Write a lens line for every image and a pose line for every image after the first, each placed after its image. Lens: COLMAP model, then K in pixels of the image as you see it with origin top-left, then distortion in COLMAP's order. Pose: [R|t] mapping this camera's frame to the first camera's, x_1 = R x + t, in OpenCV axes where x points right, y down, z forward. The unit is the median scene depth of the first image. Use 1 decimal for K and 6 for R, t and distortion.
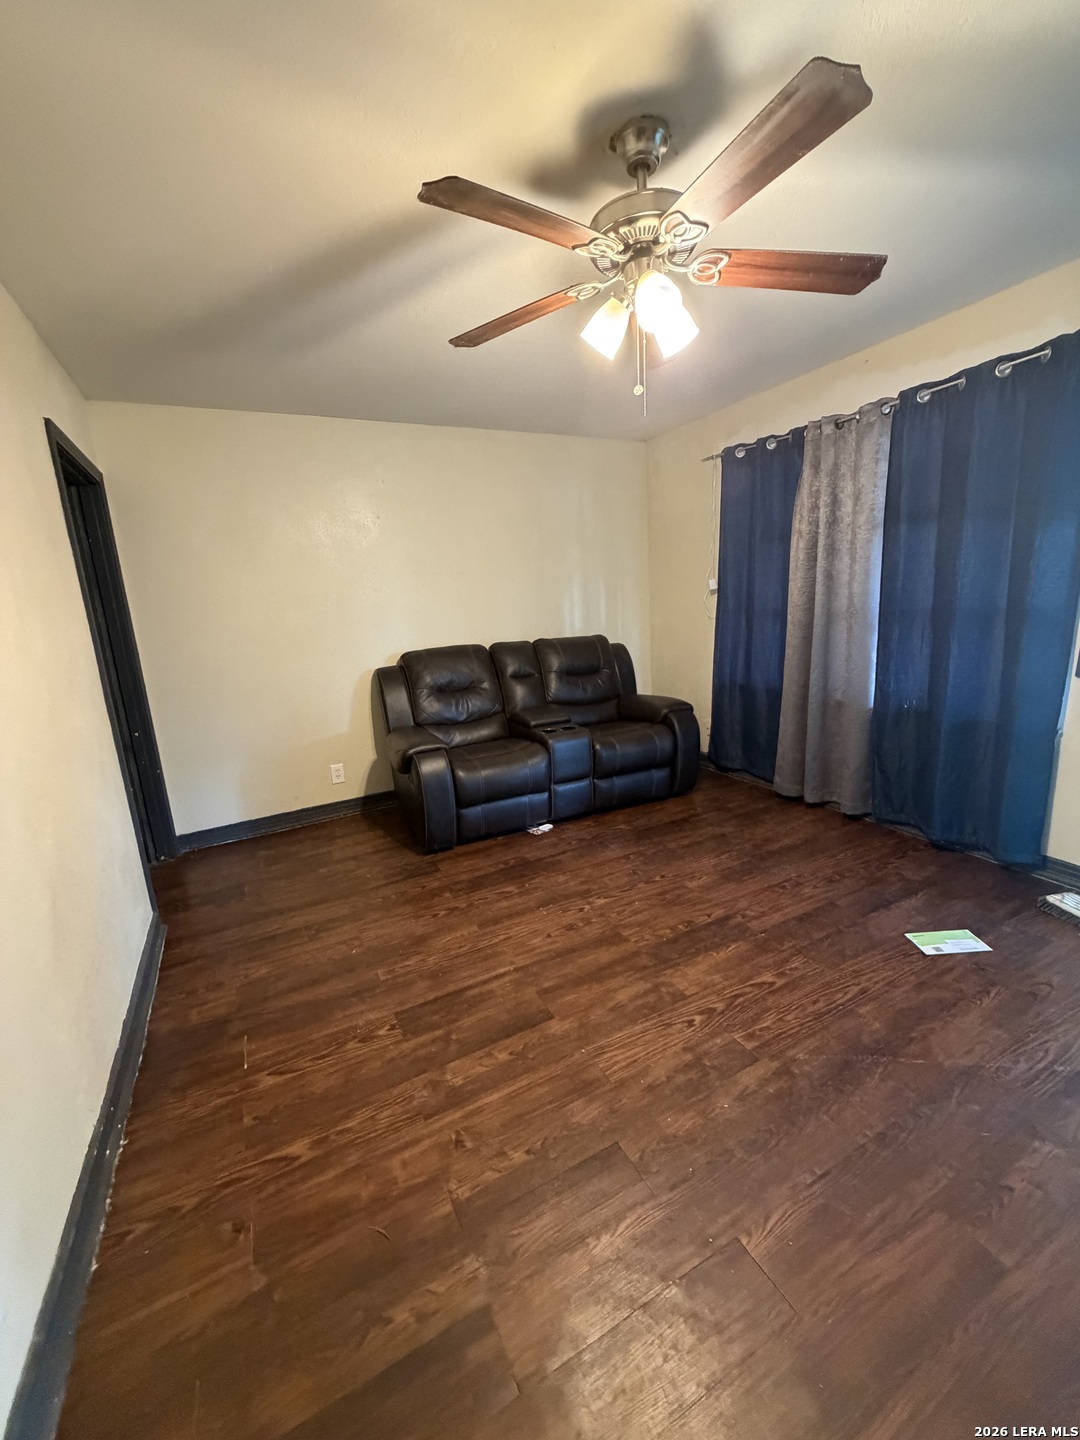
lens RADIAL K [[571.6, 0, 545.0], [0, 571.6, 717.9], [0, 0, 1]] dist [-0.000075, 0.000308]
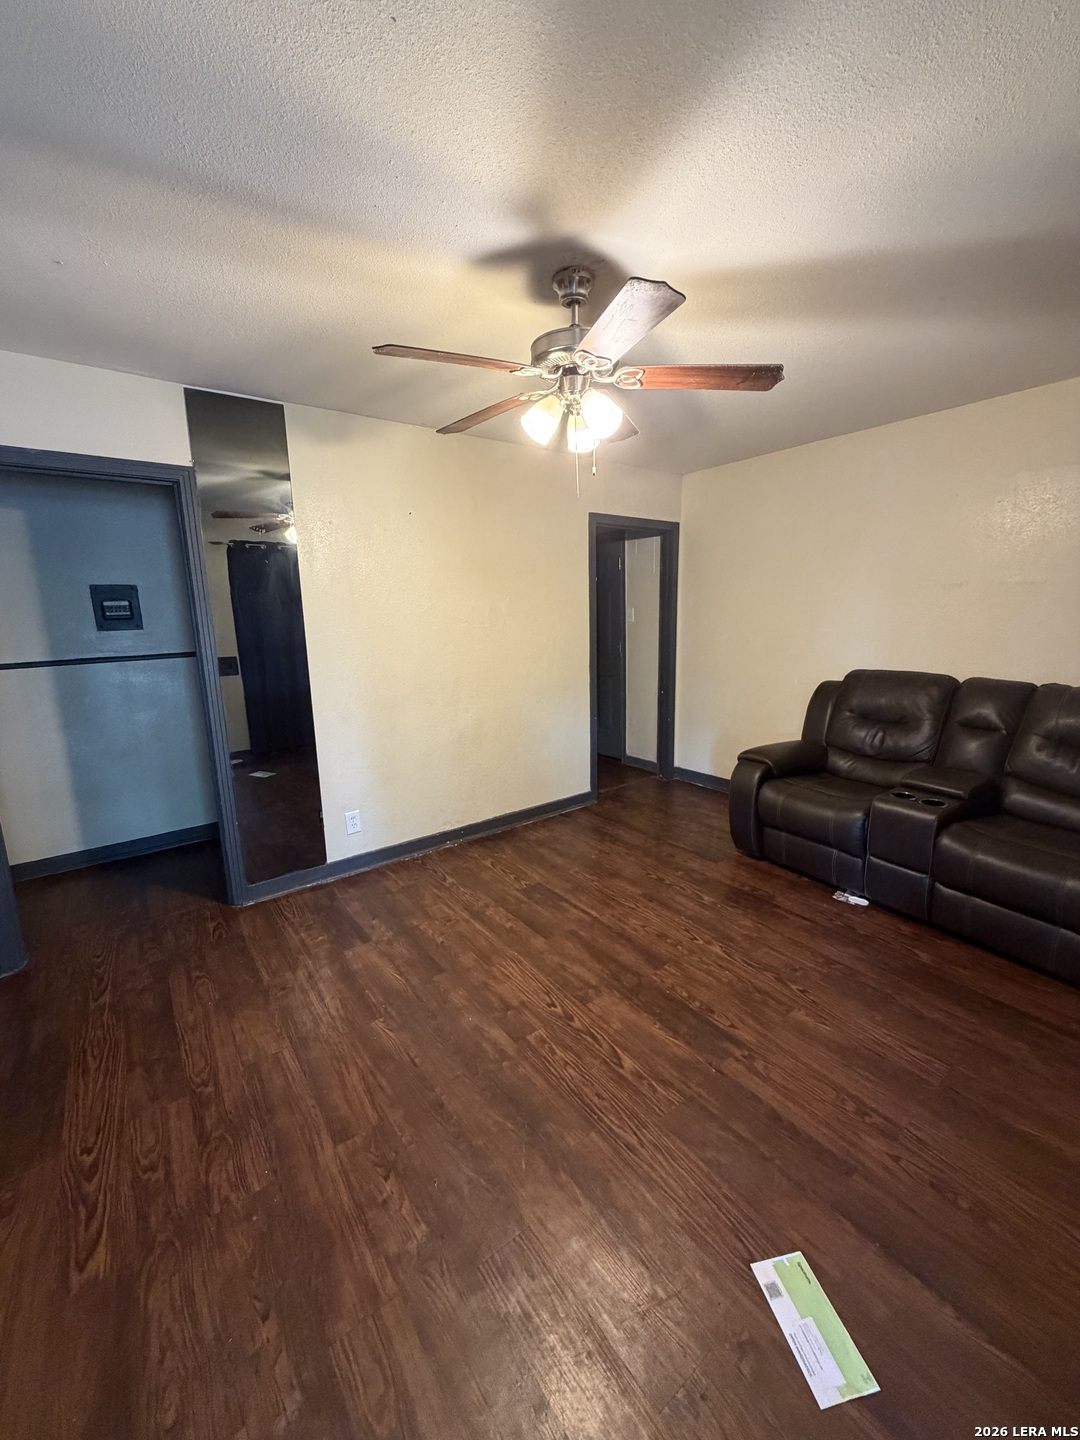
lens RADIAL K [[571.6, 0, 539.4], [0, 571.6, 718.4], [0, 0, 1]] dist [-0.000075, 0.000308]
pose [[0.167842, 0.241718, -0.955720, 0.967515], [-0.196301, 0.958254, 0.207884, -0.213811], [0.966072, 0.152717, 0.208285, 0.502224]]
